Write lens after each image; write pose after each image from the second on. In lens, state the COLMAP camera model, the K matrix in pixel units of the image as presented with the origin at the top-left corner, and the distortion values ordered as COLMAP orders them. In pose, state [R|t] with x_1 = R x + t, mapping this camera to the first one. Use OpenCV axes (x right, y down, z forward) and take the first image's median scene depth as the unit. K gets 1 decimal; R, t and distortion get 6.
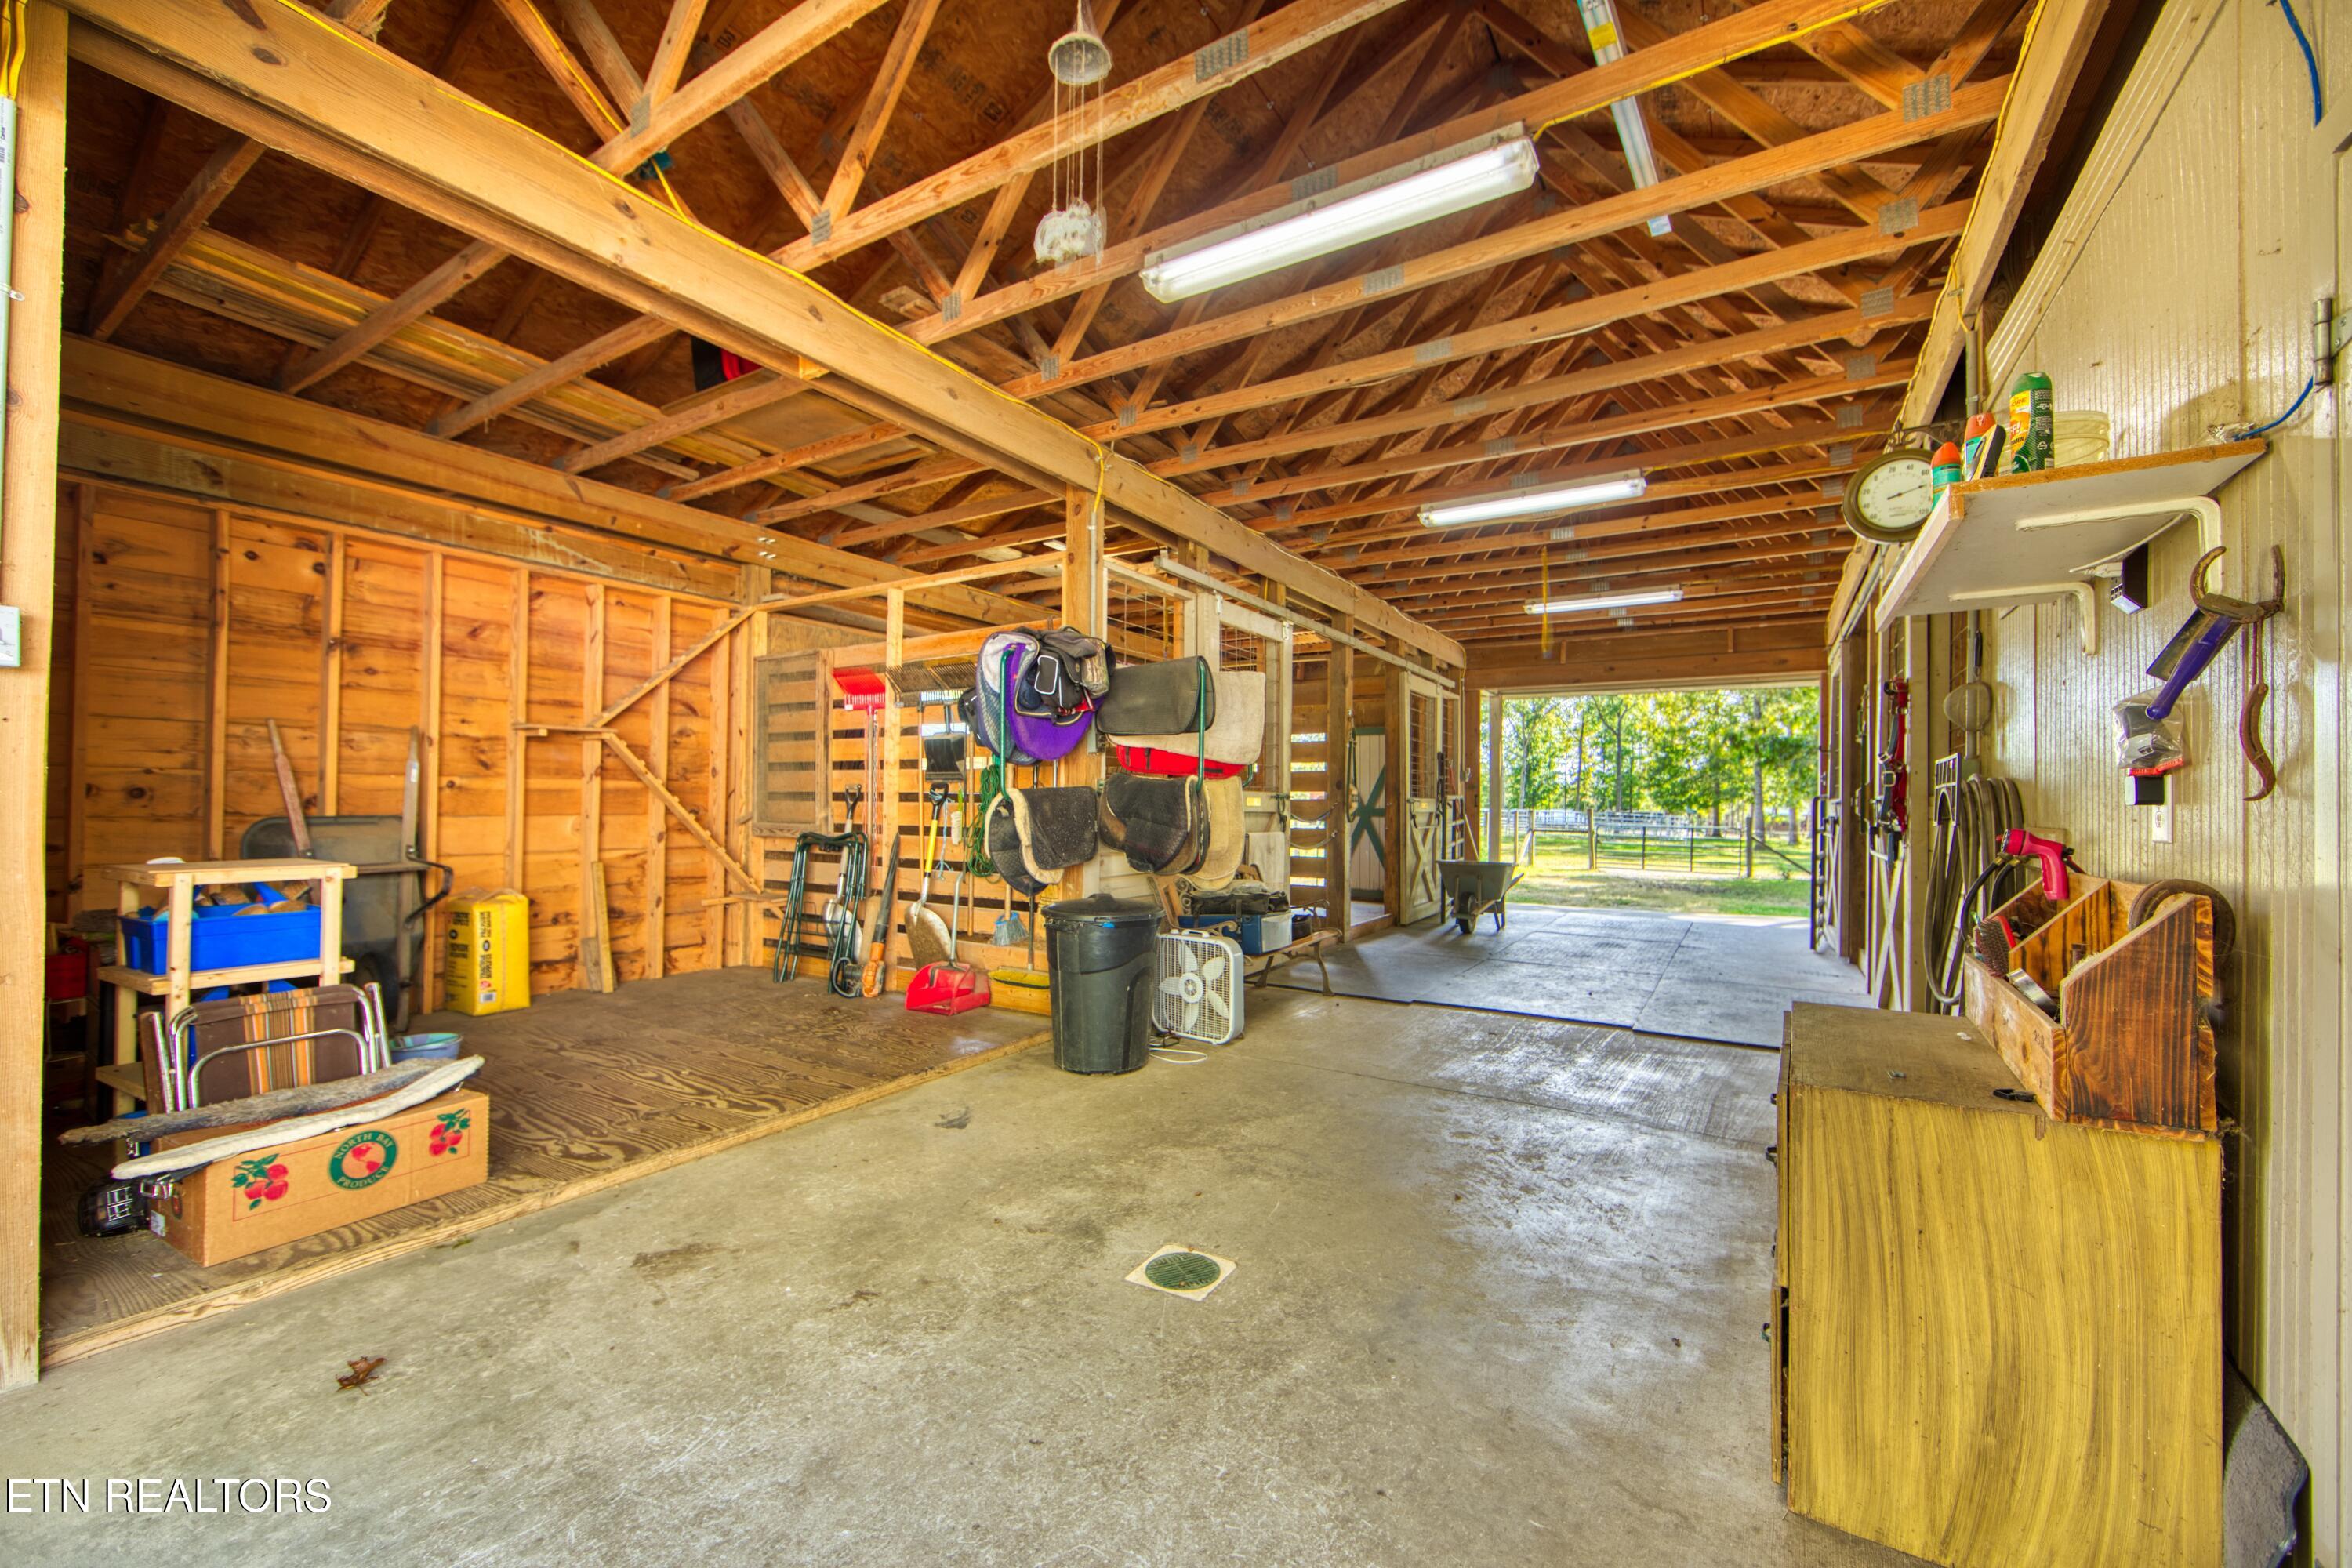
lens RADIAL K [[926.9, 0, 1176.0], [0, 926.9, 784.0], [0, 0, 1]] dist [-0.028028, -0.000103]
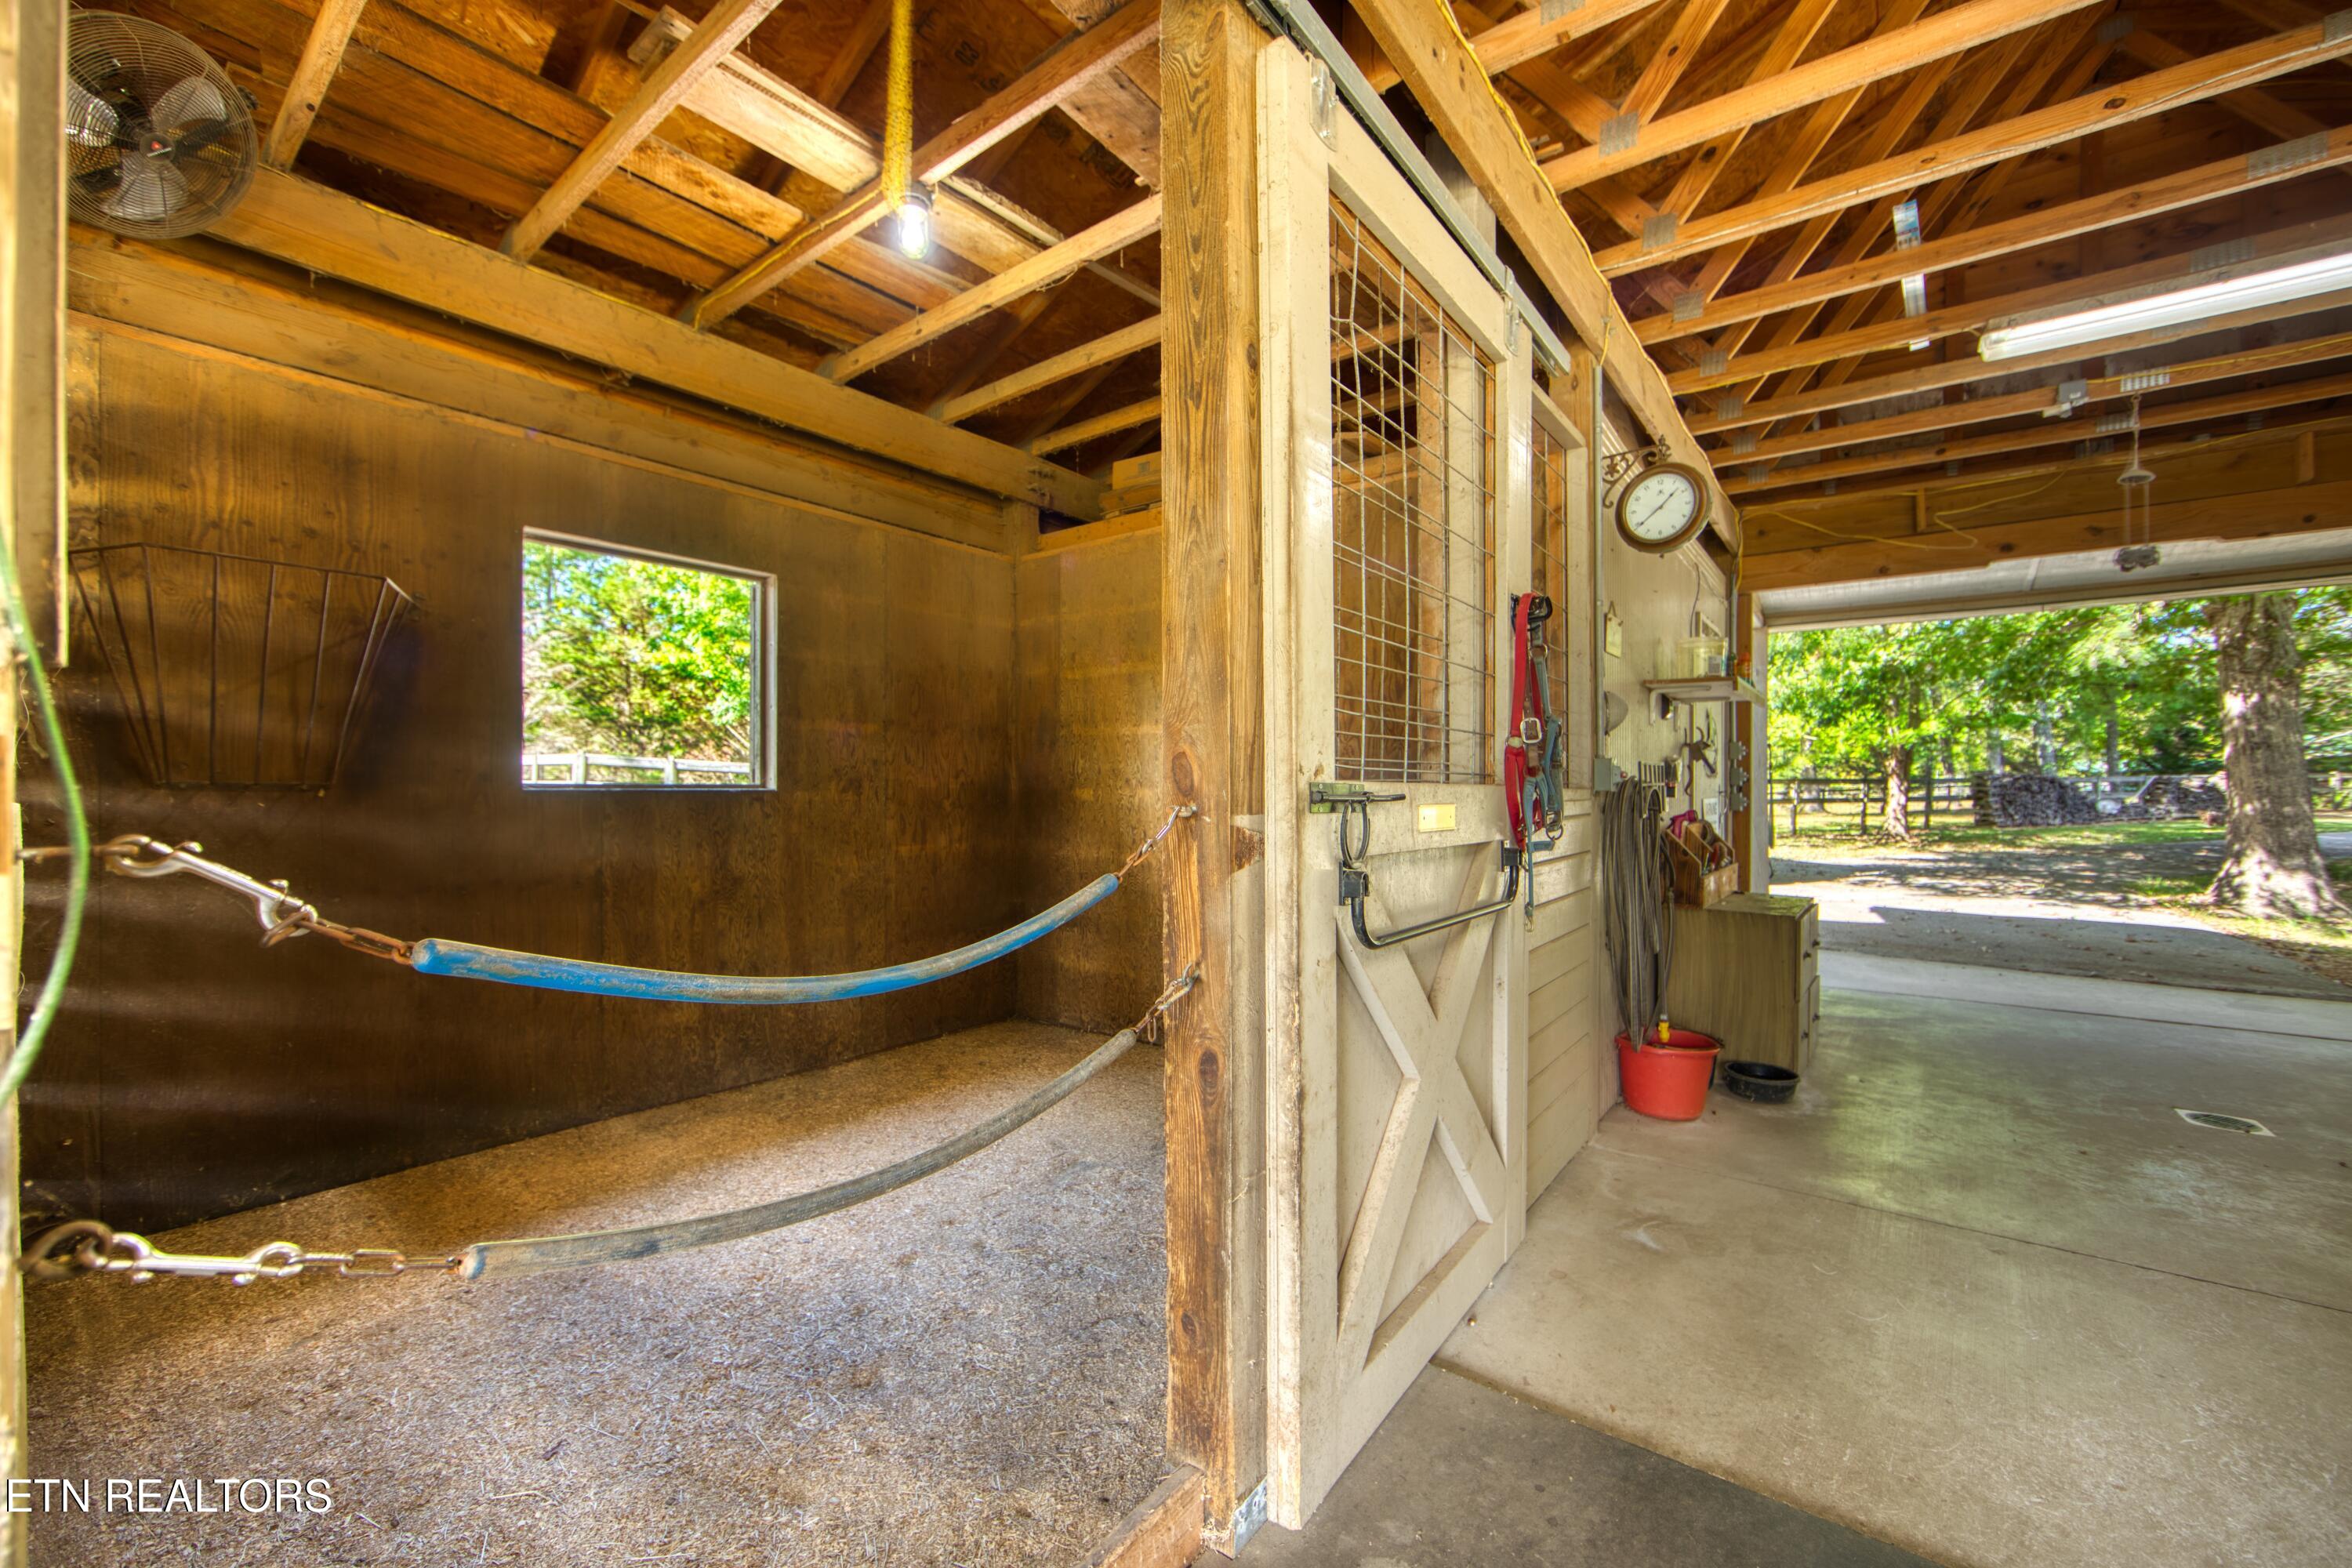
lens RADIAL K [[926.9, 0, 1176.0], [0, 926.9, 784.0], [0, 0, 1]] dist [-0.028028, -0.000103]
pose [[-0.995140, -0.007206, 0.098204, 0.454247], [-0.009772, 0.999623, -0.025675, 0.014929], [-0.097982, -0.026510, -0.994835, 0.771348]]
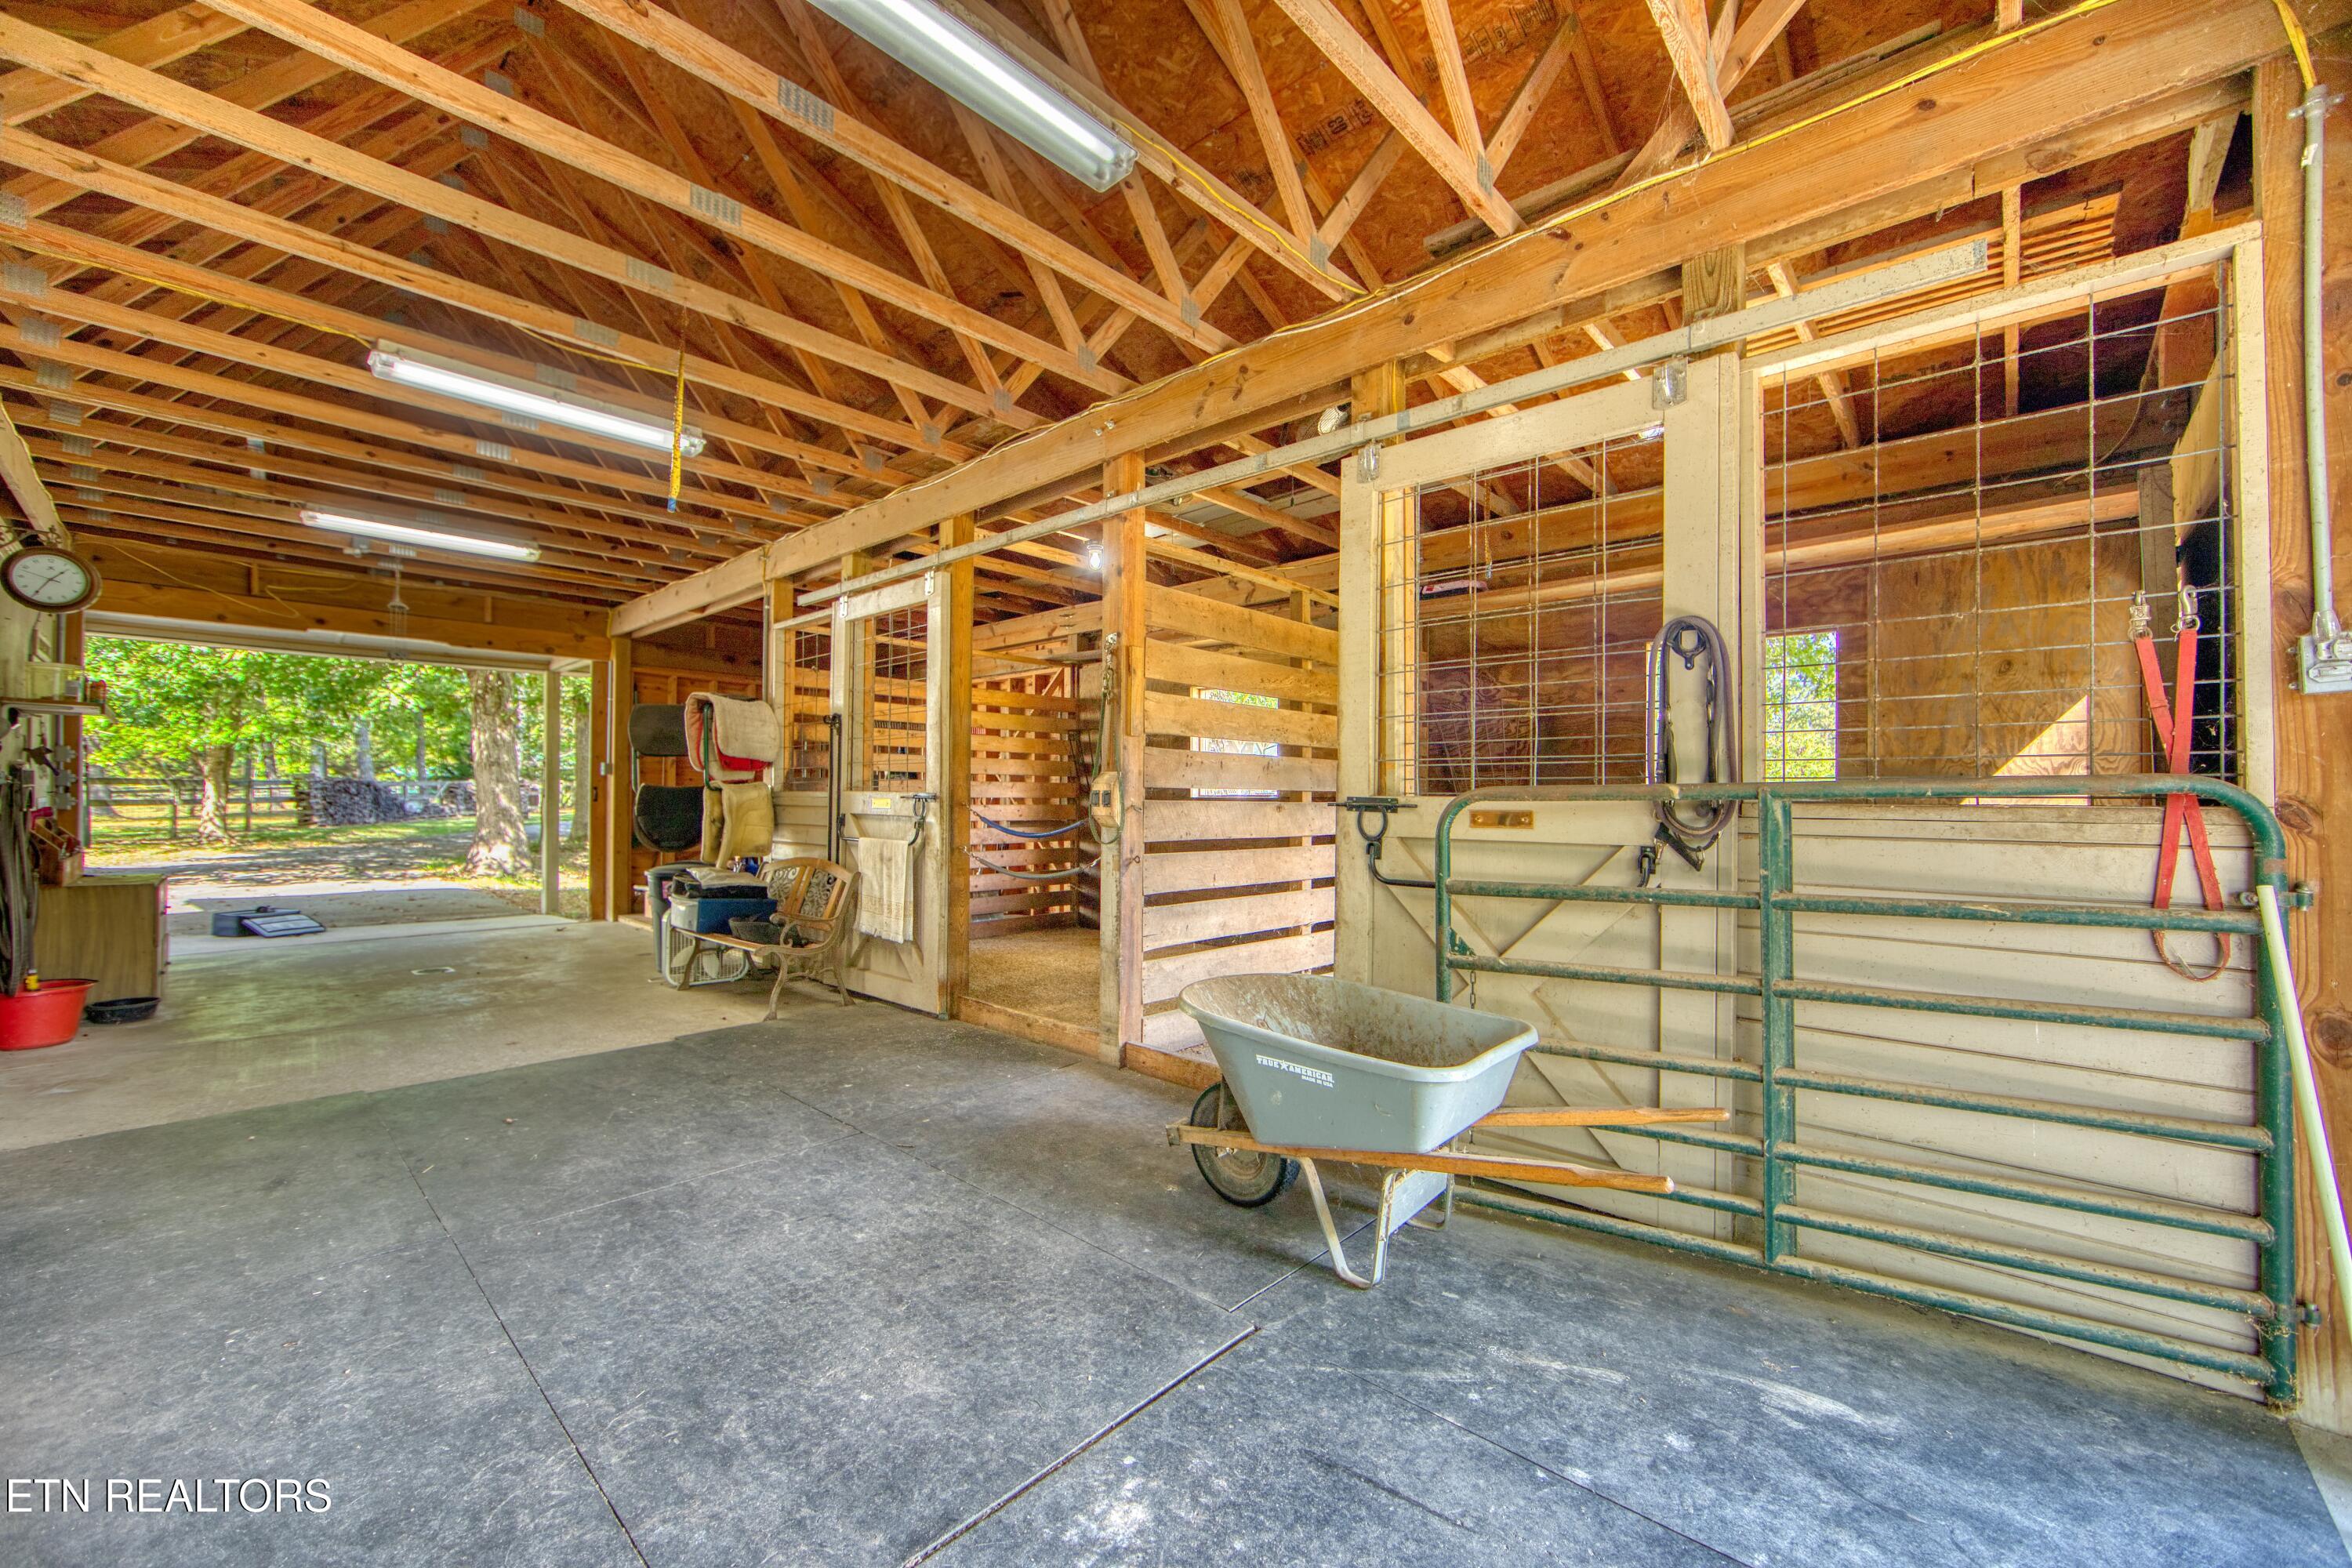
lens RADIAL K [[926.9, 0, 1176.0], [0, 926.9, 784.0], [0, 0, 1]] dist [-0.028028, -0.000103]
pose [[-0.175443, -0.022997, -0.984221, 0.669439], [0.011815, 0.999606, -0.025463, 0.019950], [0.984419, -0.016096, -0.175102, 1.088538]]
